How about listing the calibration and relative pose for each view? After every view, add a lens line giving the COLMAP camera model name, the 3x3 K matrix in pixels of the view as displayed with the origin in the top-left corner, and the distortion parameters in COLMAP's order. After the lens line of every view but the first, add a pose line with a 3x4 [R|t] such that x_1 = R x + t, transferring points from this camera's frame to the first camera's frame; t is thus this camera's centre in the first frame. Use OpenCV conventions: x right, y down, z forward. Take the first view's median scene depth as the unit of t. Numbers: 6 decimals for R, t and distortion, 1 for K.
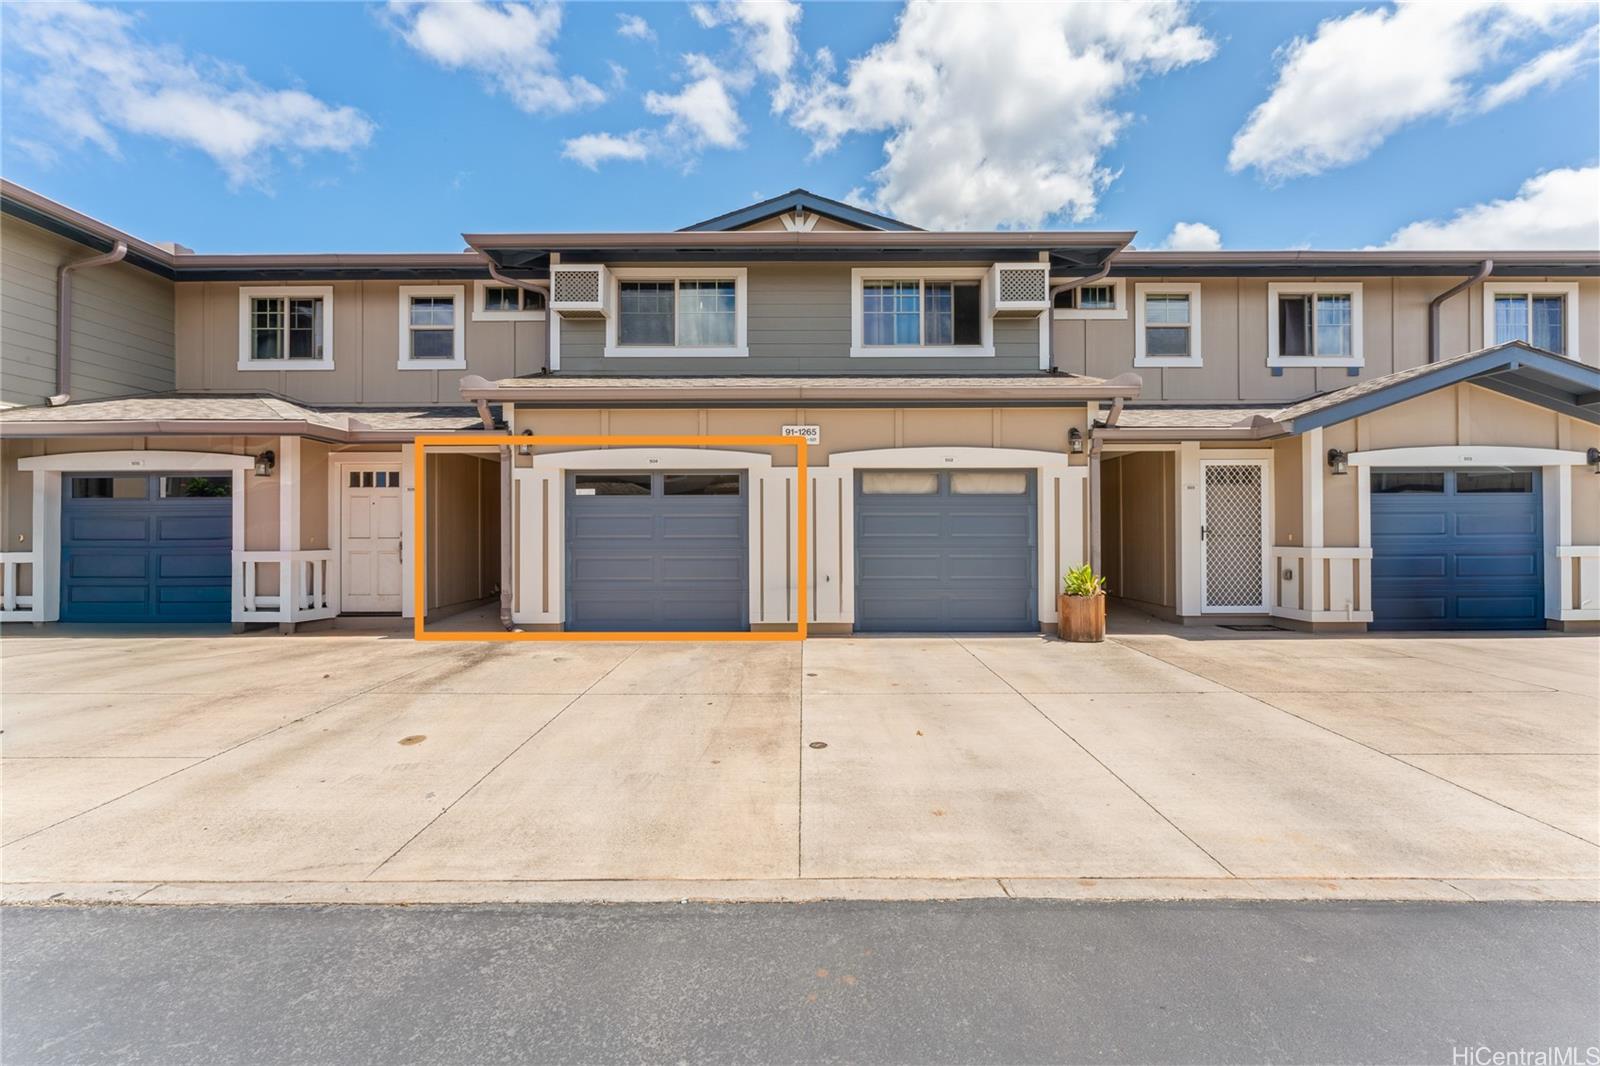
lens RADIAL K [[640.4, 0, 798.1], [0, 640.4, 532.1], [0, 0, 1]] dist [-0.003485, -0.000463]
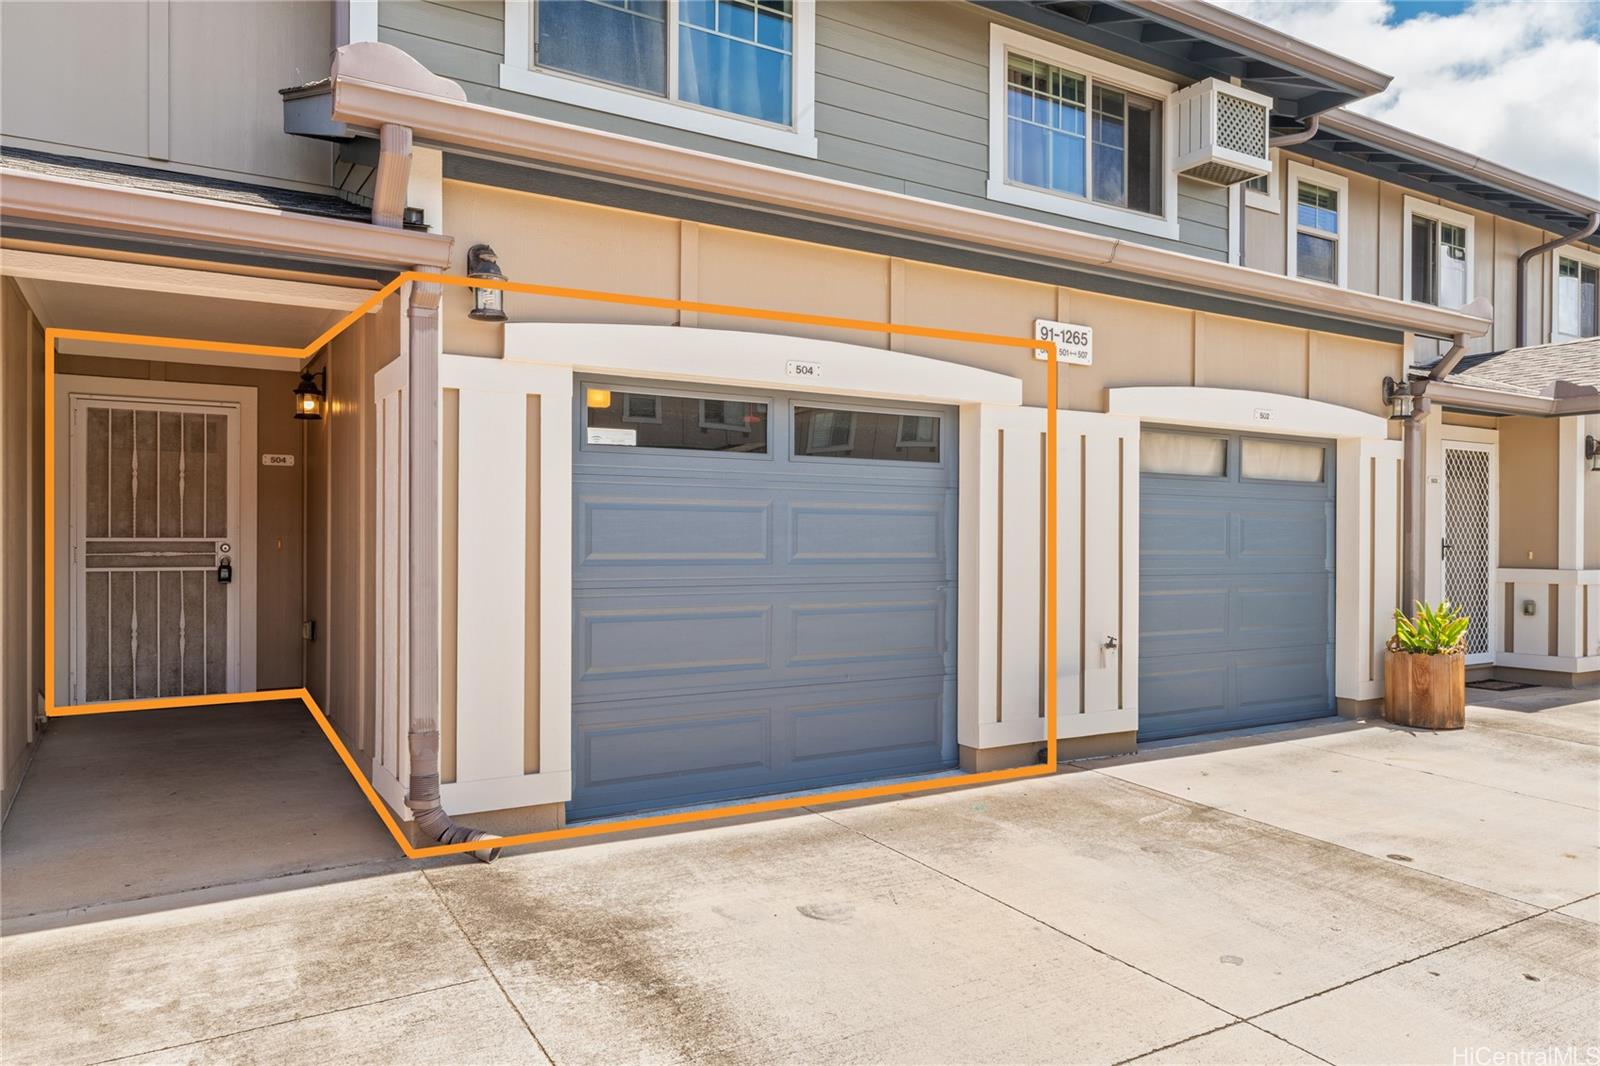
lens RADIAL K [[1056.0, 0, 800.3], [0, 1056.0, 535.8], [0, 0, 1]] dist [0.003550, -0.000795]
pose [[0.856273, 0.007398, 0.516470, -0.551709], [-0.007501, 0.999970, -0.001887, -0.005355], [-0.516469, -0.002258, 0.856303, 0.420878]]
